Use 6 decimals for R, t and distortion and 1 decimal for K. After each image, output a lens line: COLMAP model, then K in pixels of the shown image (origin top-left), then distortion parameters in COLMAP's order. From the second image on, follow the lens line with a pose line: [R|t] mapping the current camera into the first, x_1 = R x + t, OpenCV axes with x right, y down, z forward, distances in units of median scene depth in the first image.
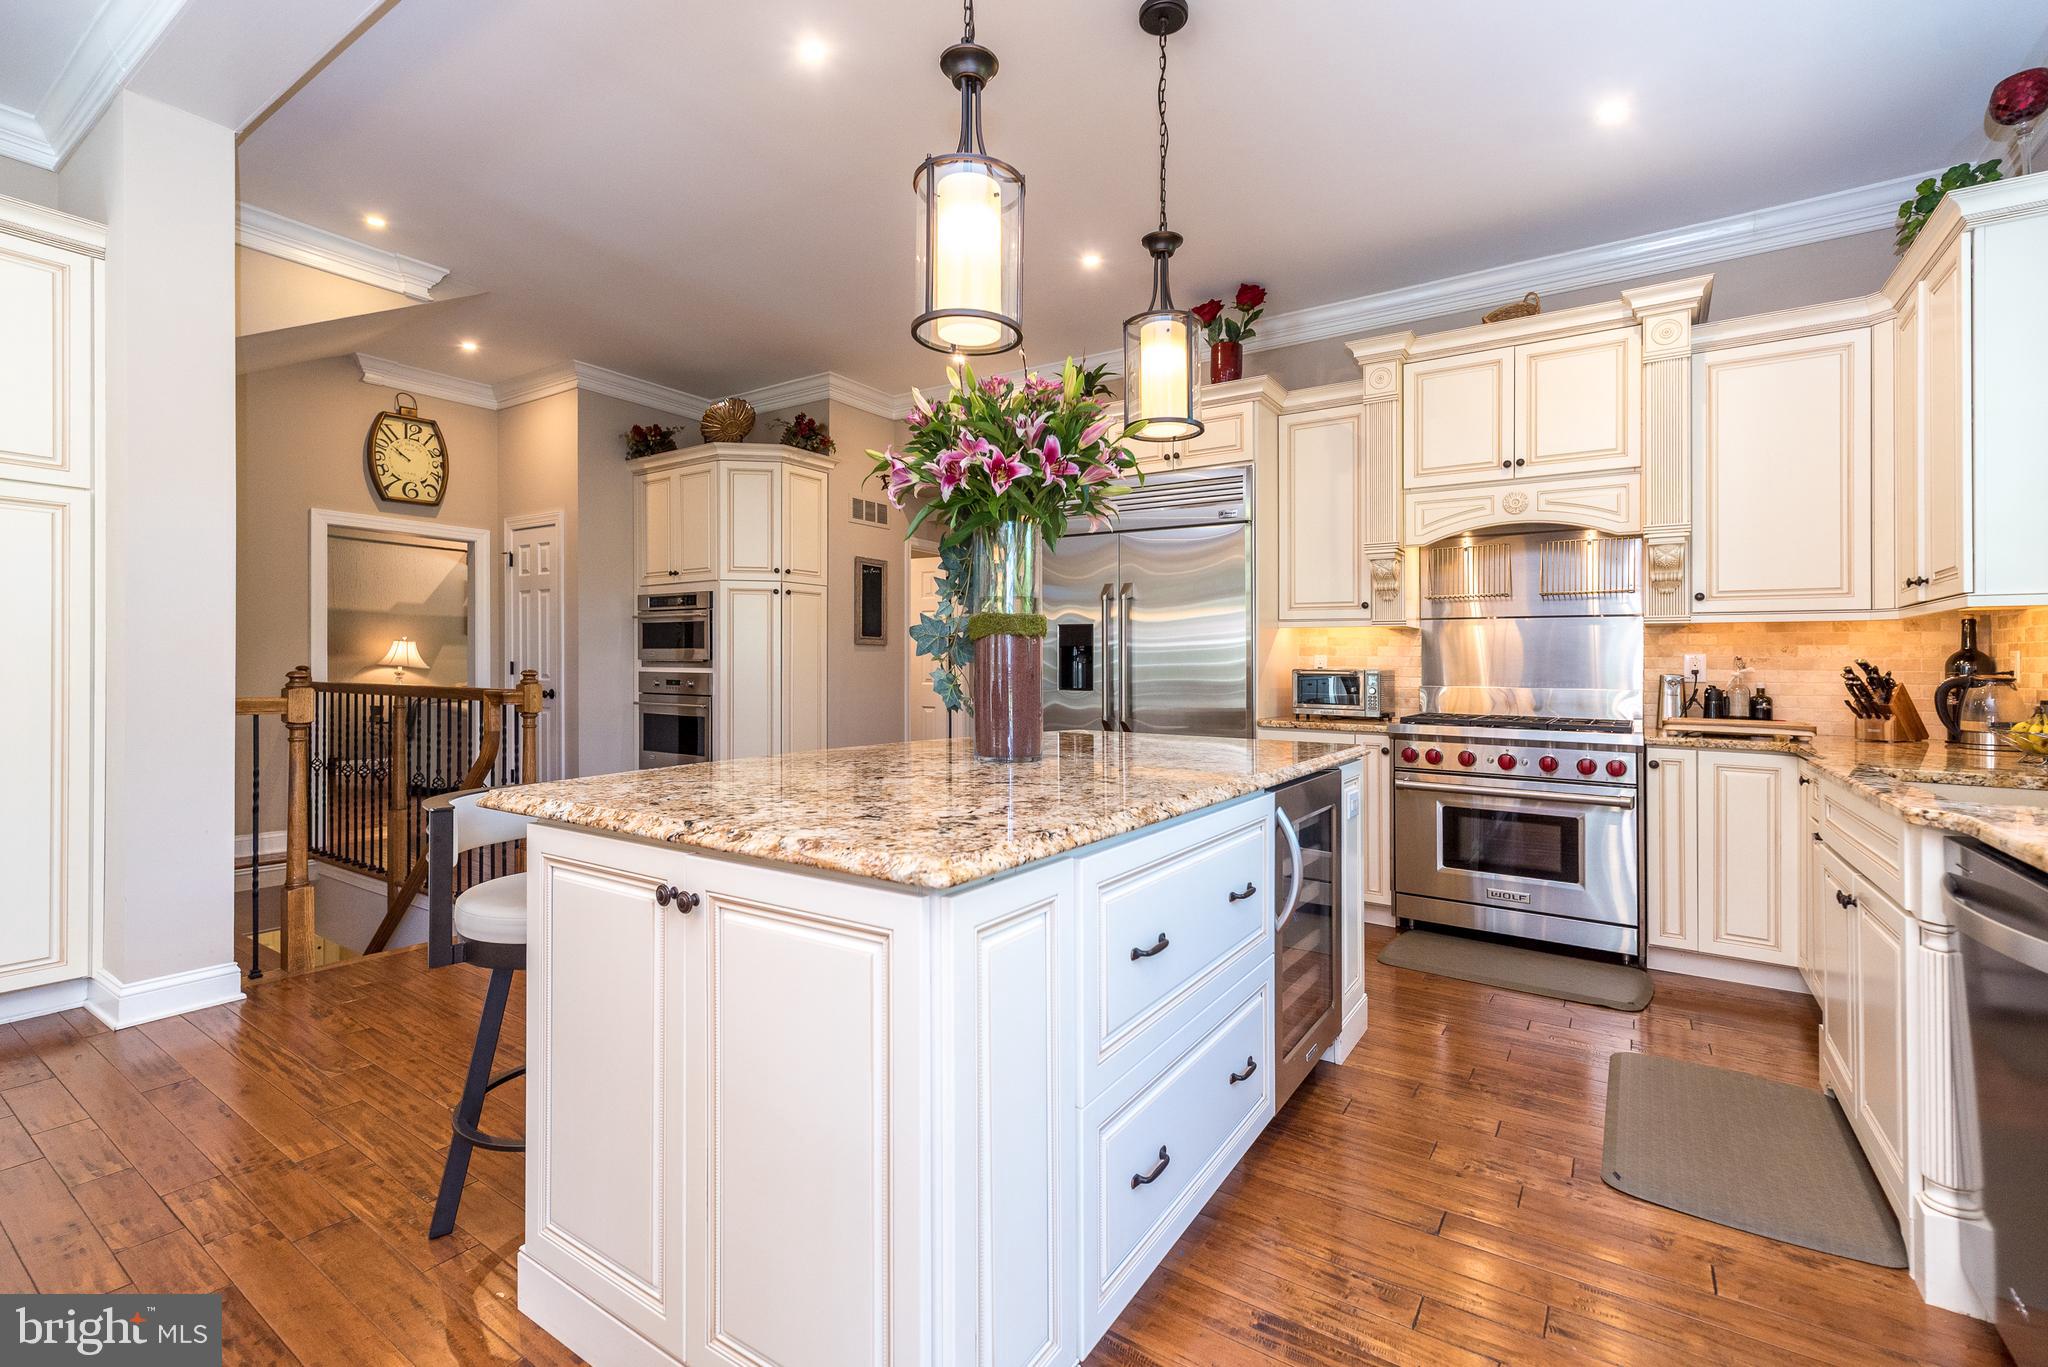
lens RADIAL K [[894.2, 0, 1033.1], [0, 894.2, 648.0], [0, 0, 1]] dist [0.007976, -0.000100]
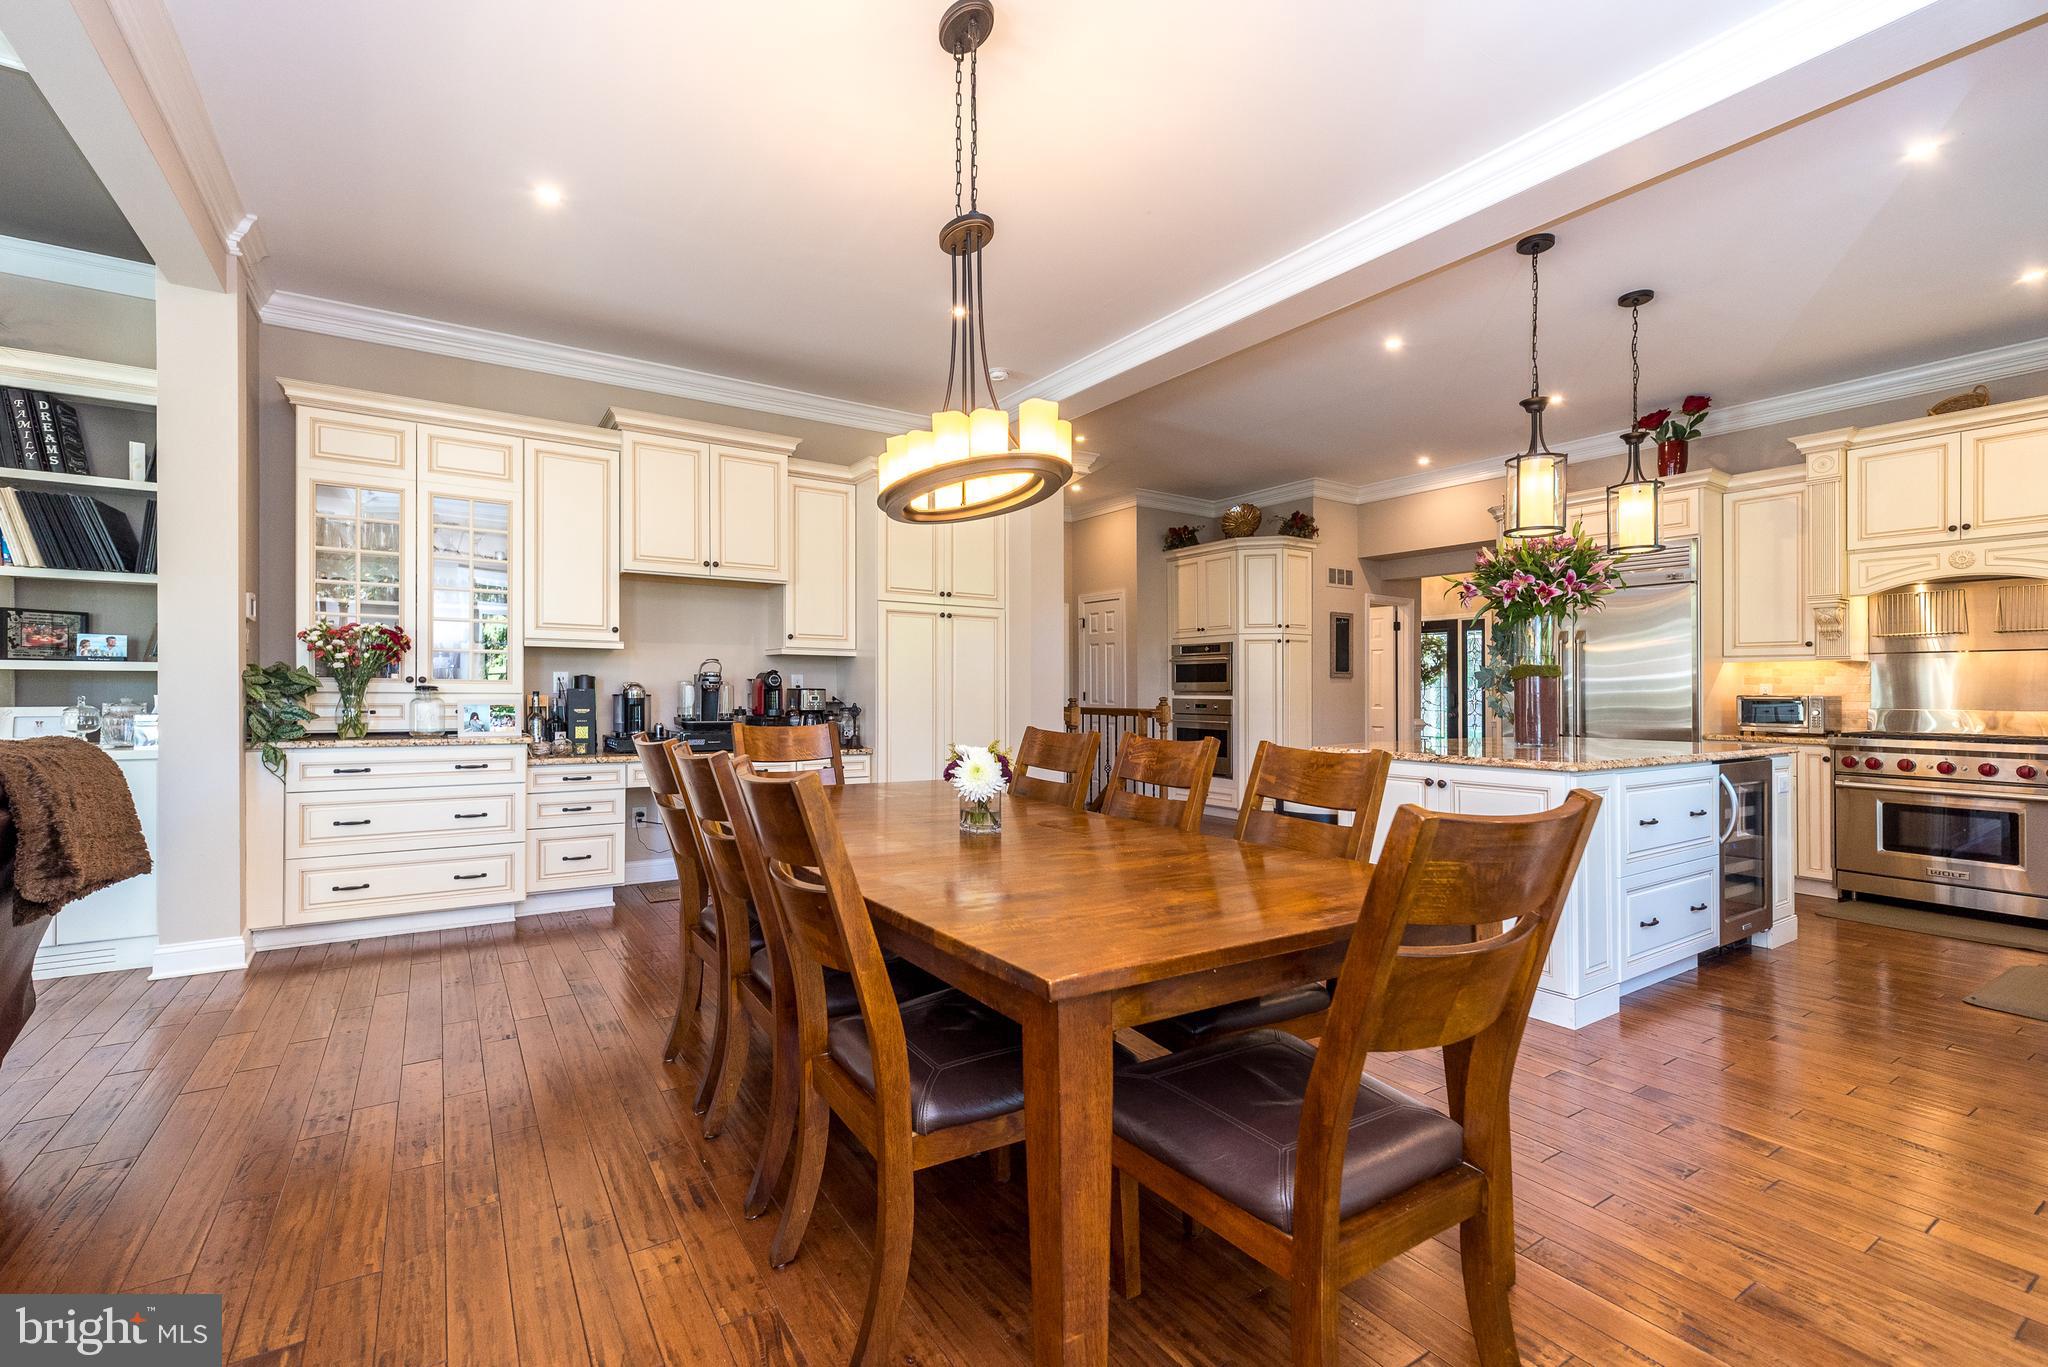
lens RADIAL K [[894.2, 0, 1016.7], [0, 894.2, 688.9], [0, 0, 1]] dist [0.007976, -0.000100]
pose [[0.920509, -0.005517, -0.390684, -0.171942], [0.011017, 0.999869, 0.011837, -0.013452], [0.390567, -0.015201, 0.920449, -0.645917]]
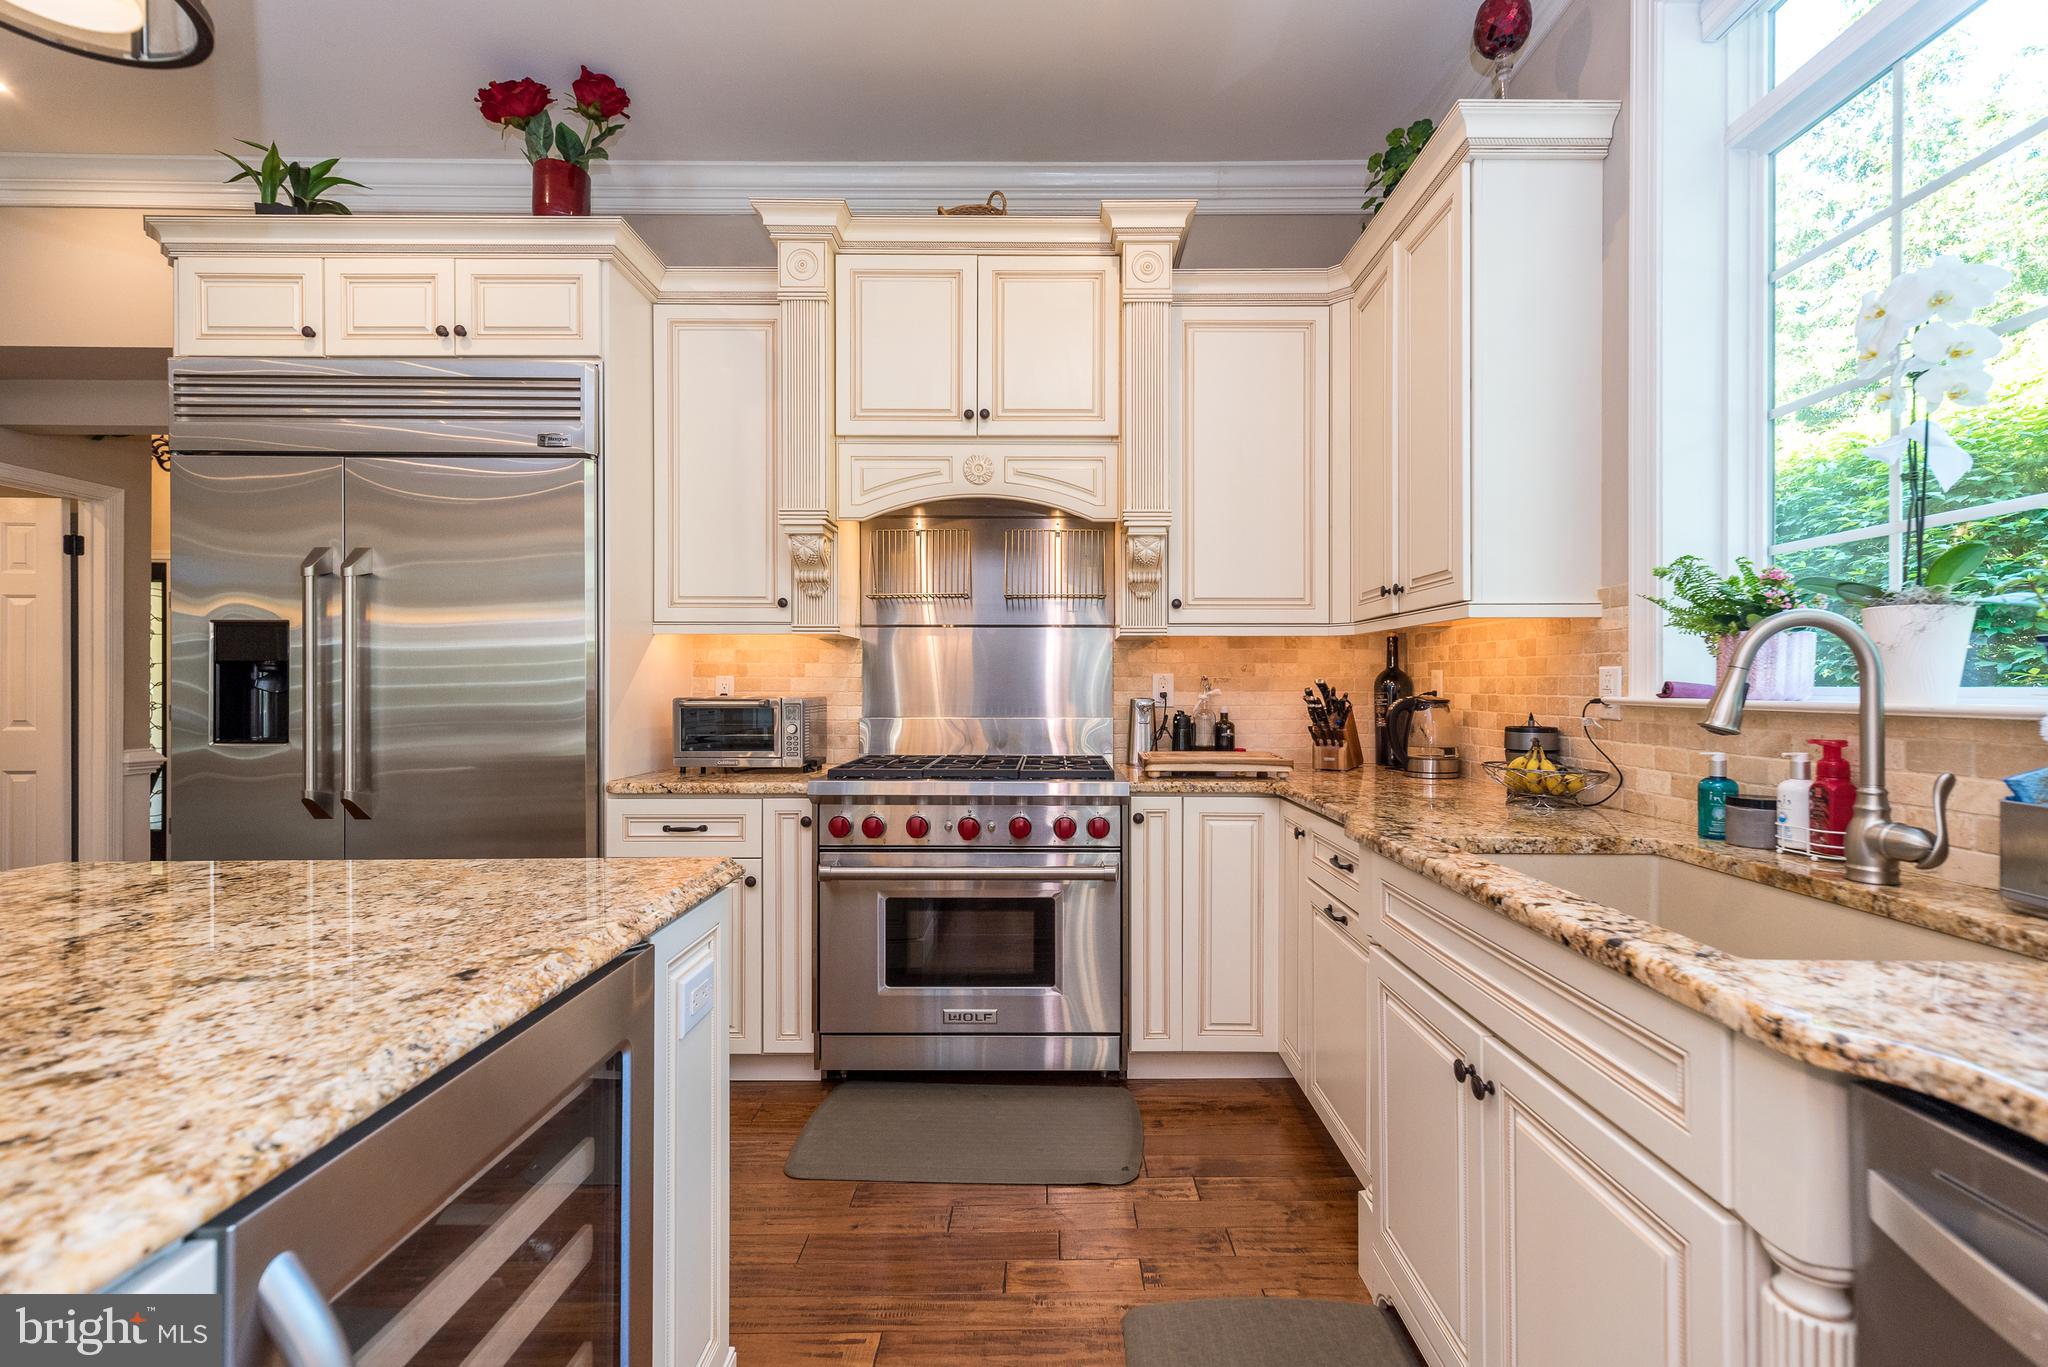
lens RADIAL K [[894.2, 0, 1044.3], [0, 894.2, 662.4], [0, 0, 1]] dist [0.007976, -0.000100]
pose [[0.831835, 0.003013, 0.555015, 0.176054], [-0.001969, 0.999995, -0.002476, -0.001467], [-0.555020, 0.000967, 0.831837, 0.359769]]
